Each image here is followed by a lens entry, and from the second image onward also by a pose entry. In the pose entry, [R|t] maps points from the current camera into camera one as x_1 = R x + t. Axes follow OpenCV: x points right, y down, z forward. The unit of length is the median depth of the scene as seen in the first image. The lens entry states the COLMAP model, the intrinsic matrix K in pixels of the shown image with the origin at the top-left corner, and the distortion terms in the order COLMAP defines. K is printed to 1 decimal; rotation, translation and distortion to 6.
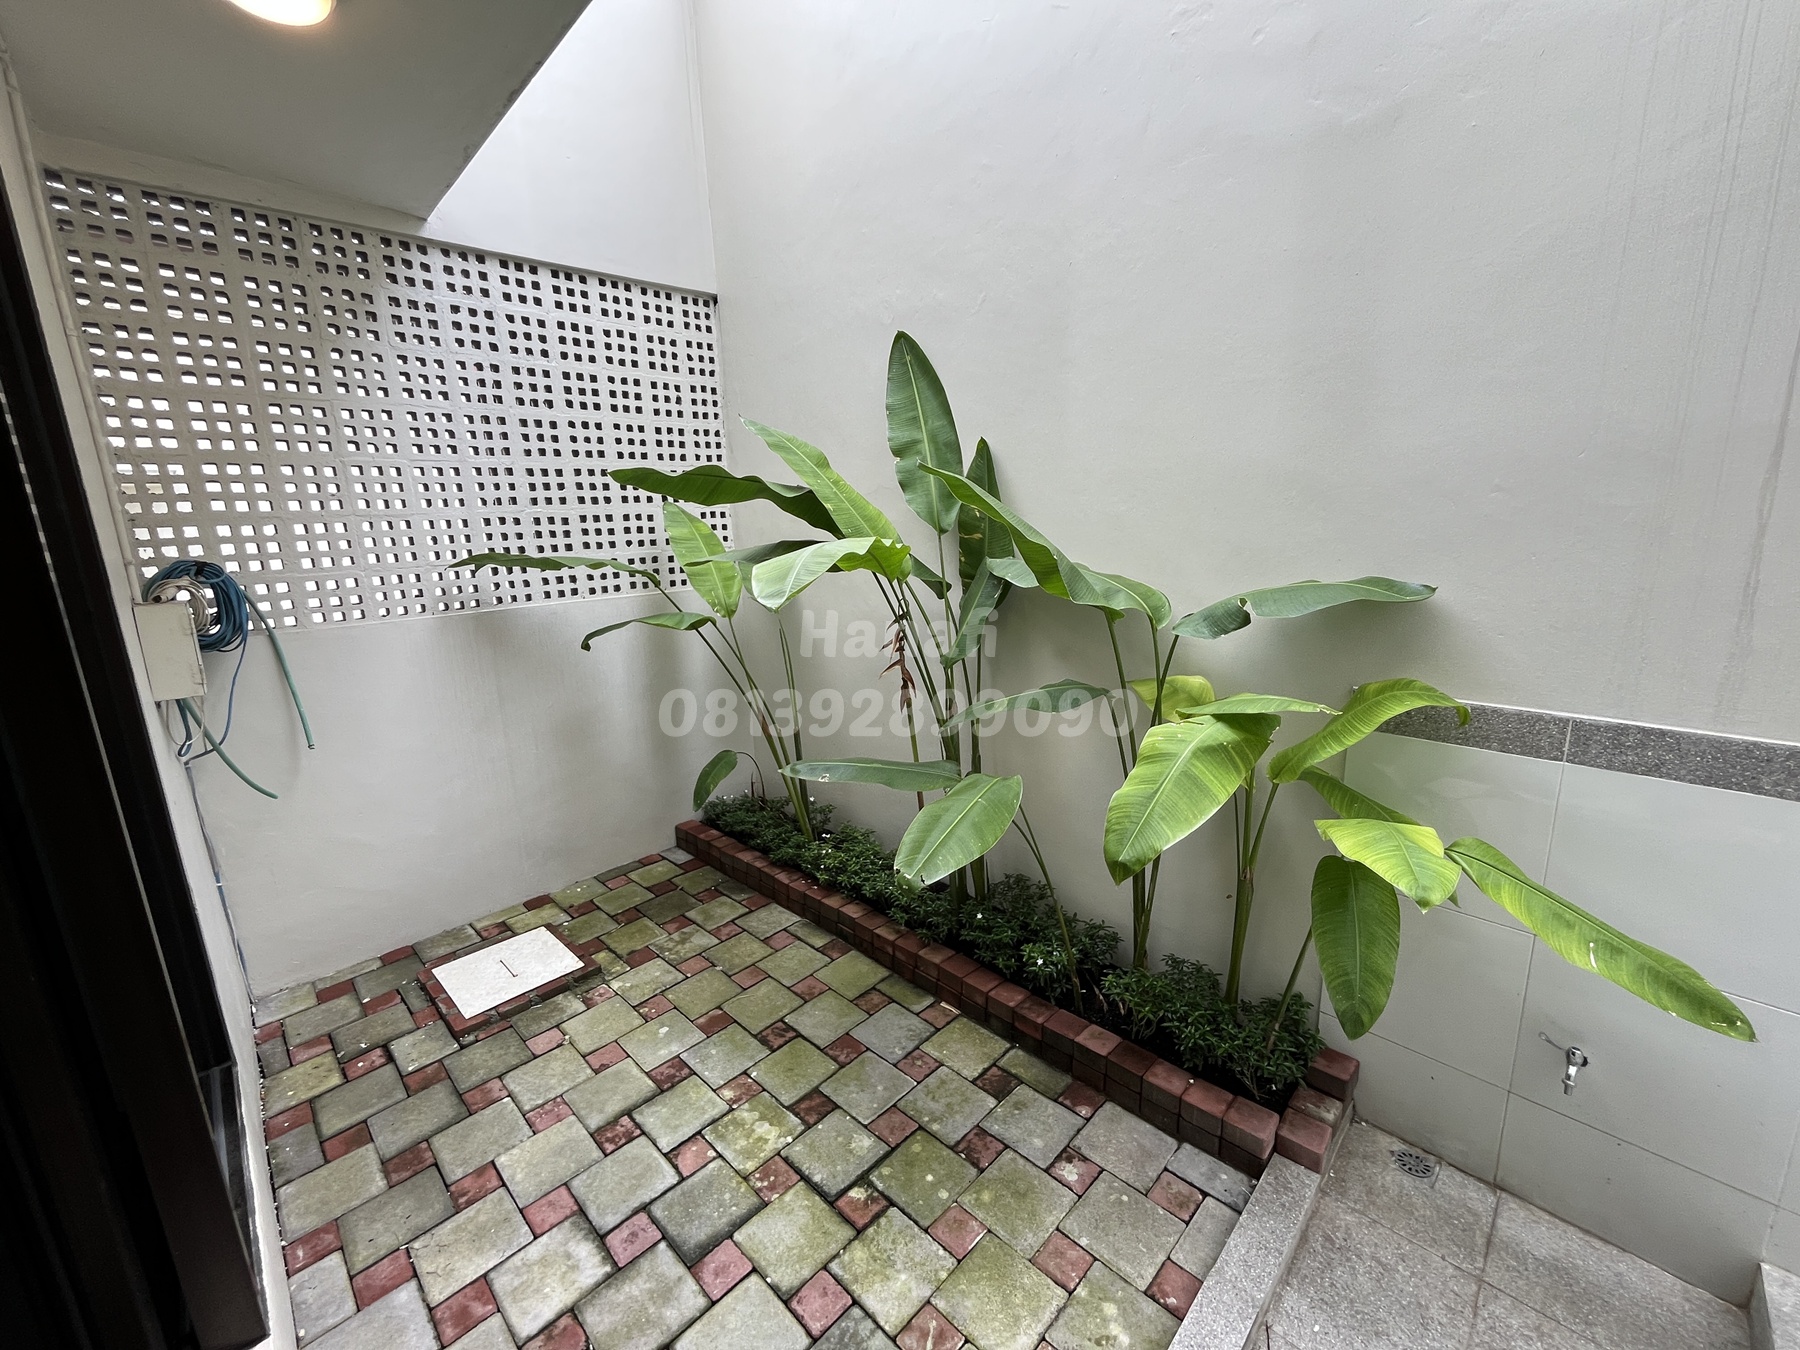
lens RADIAL K [[732.2, 0, 895.0], [0, 732.2, 673.3], [0, 0, 1]] dist [-0.001898, 0.000062]
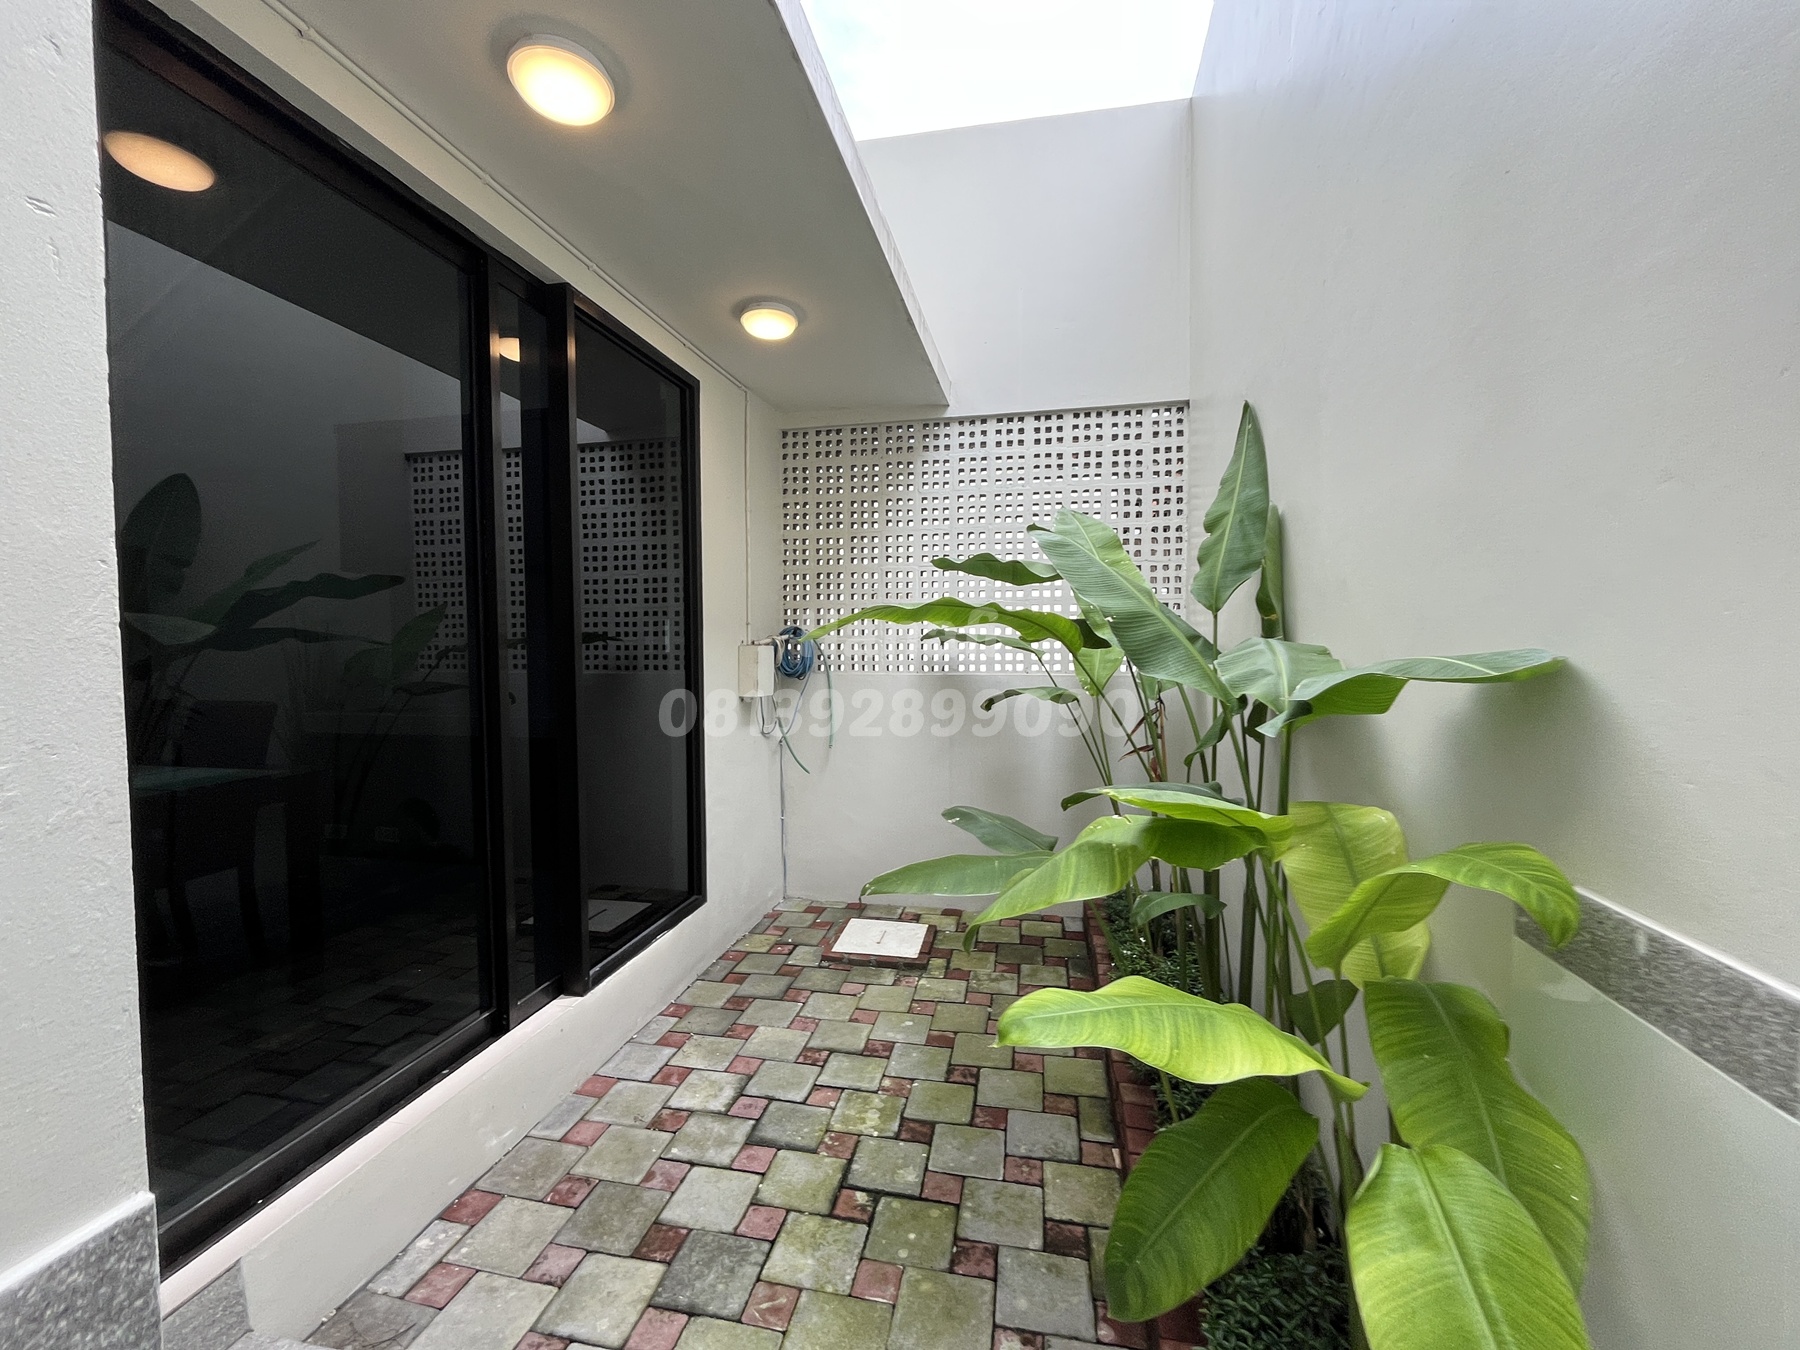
lens RADIAL K [[732.2, 0, 897.3], [0, 732.2, 679.1], [0, 0, 1]] dist [-0.001898, 0.000062]
pose [[0.556187, 0.071336, -0.827990, 0.651742], [-0.191847, 0.980420, -0.044401, -0.000072], [0.808611, 0.183542, 0.558982, 0.239230]]
